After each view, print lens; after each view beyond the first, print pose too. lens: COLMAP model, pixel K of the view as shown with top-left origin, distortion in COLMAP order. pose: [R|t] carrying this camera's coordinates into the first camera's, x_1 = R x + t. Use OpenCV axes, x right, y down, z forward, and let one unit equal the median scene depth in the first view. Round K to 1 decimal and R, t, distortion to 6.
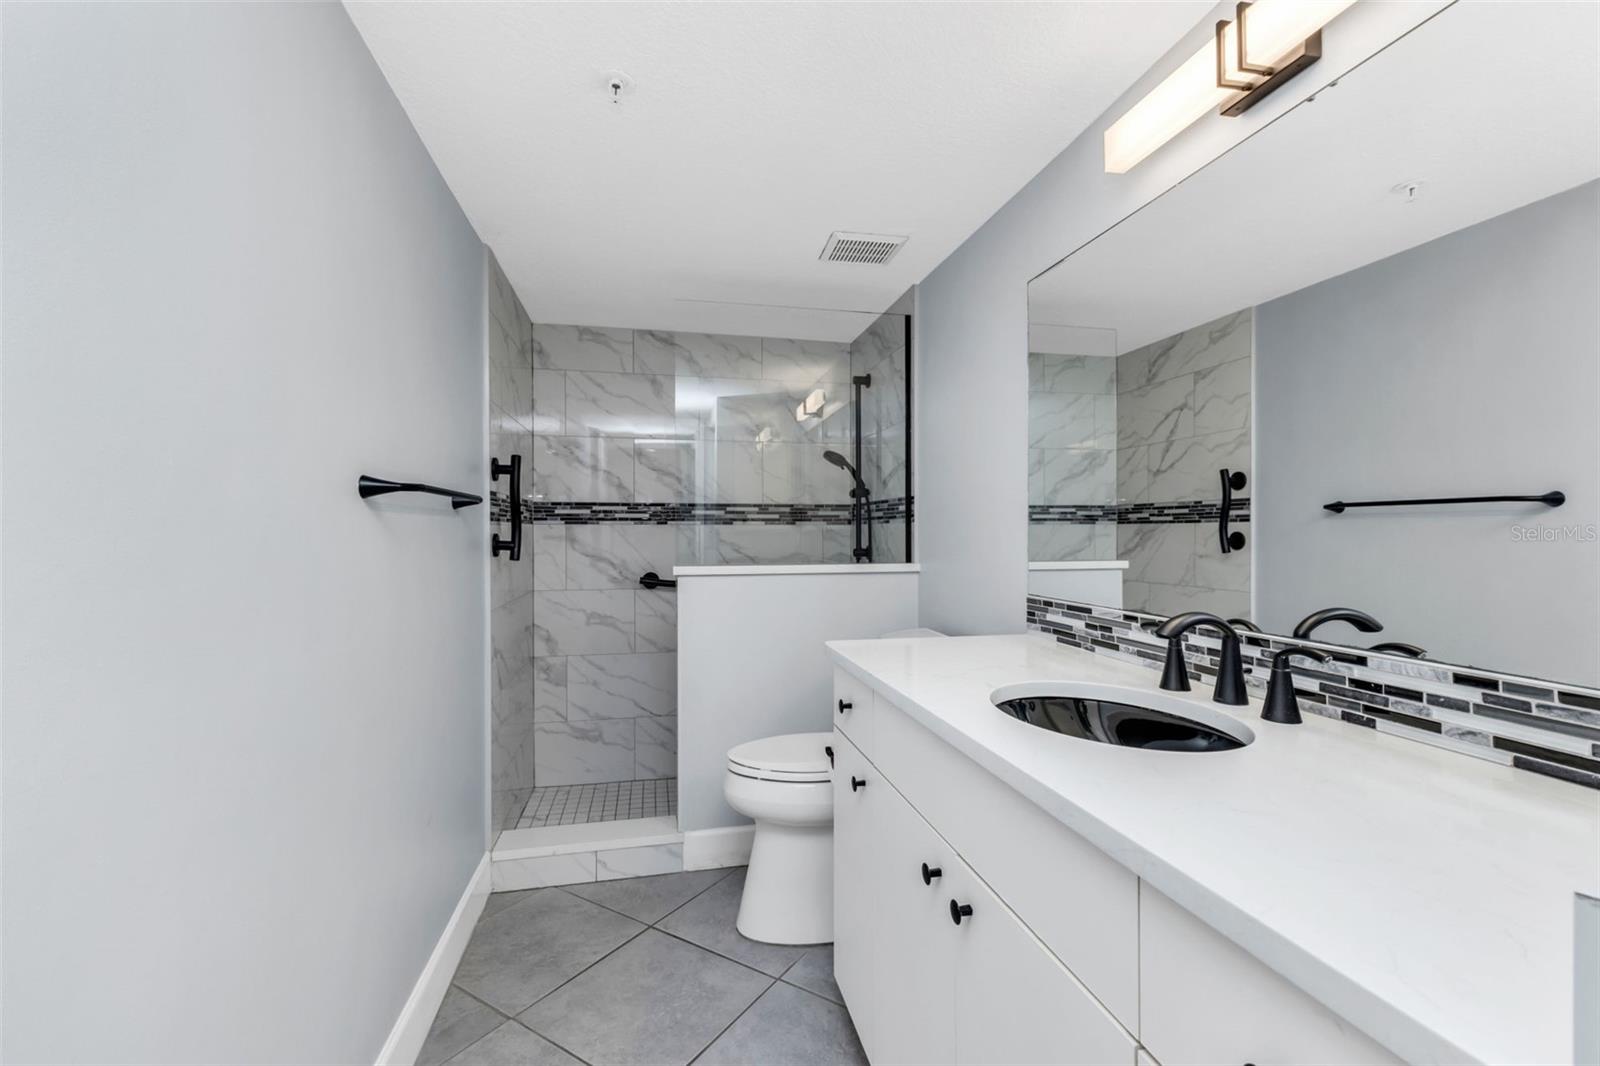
lens RADIAL K [[695.0, 0, 800.9], [0, 695.0, 544.5], [0, 0, 1]] dist [0.000138, -0.000067]
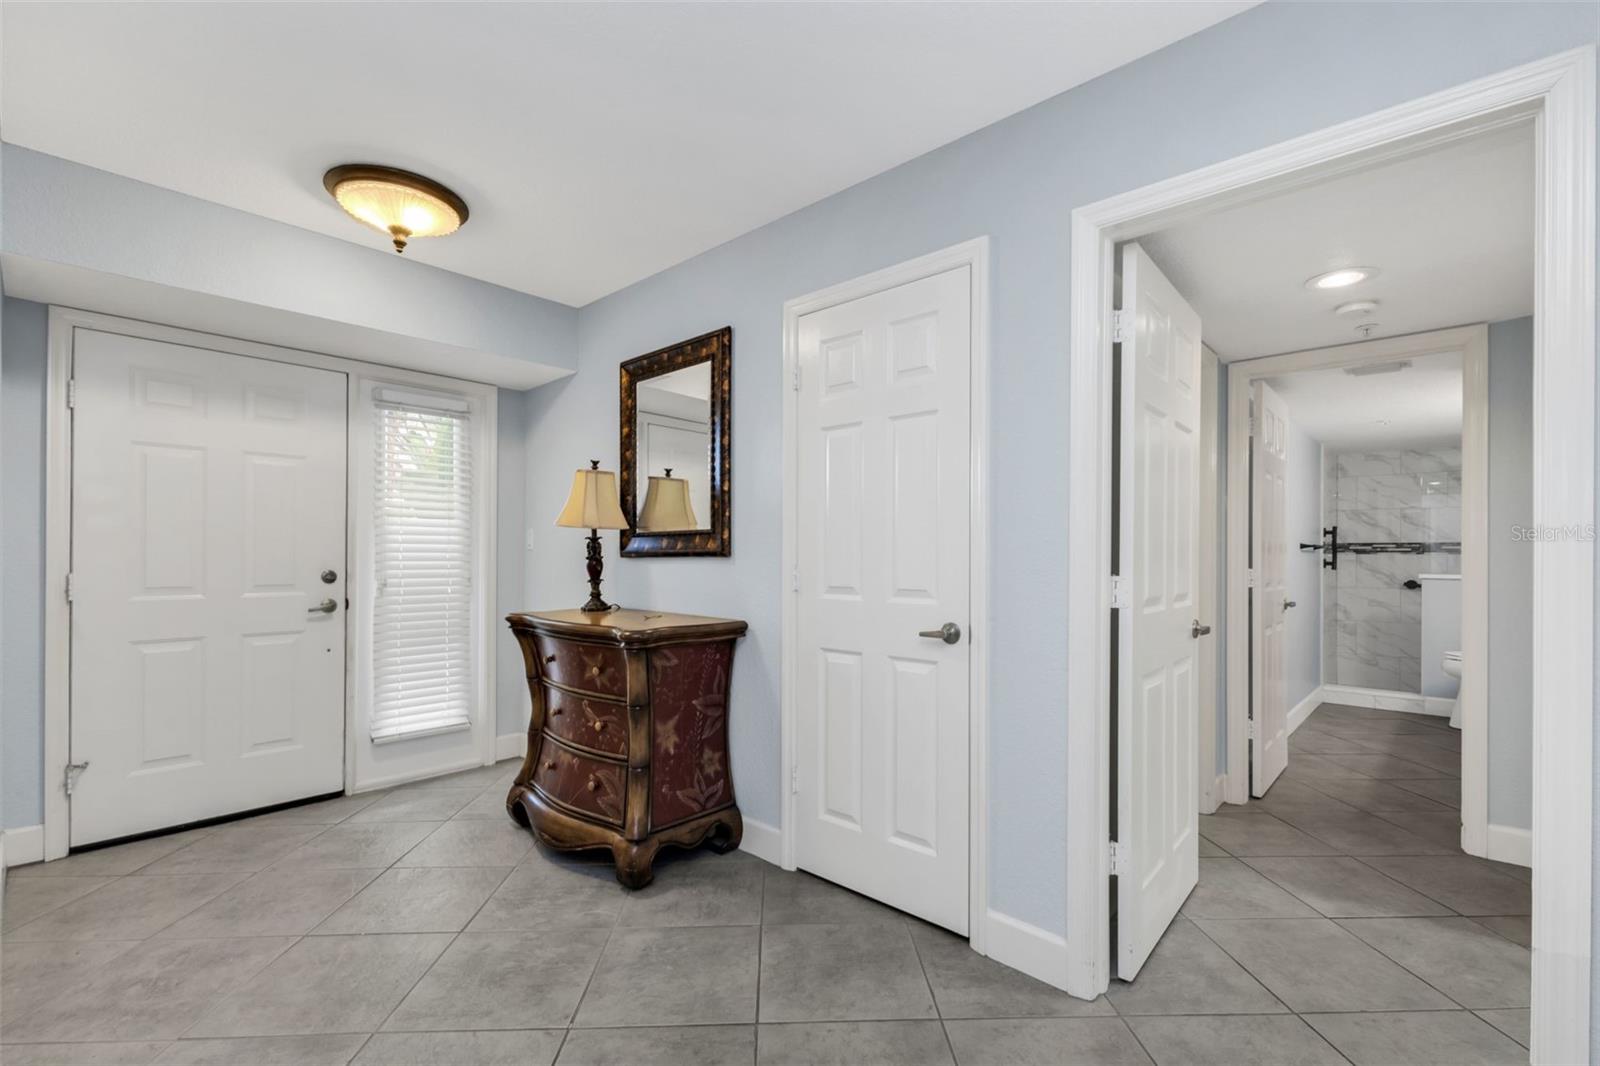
lens RADIAL K [[699.9, 0, 807.2], [0, 699.9, 545.3], [0, 0, 1]] dist [0.000722, -0.000186]
pose [[0.568517, -0.002066, -0.822669, 0.414704], [-0.022947, 0.999568, -0.018369, 0.018540], [0.822352, 0.029321, 0.568224, -1.425270]]
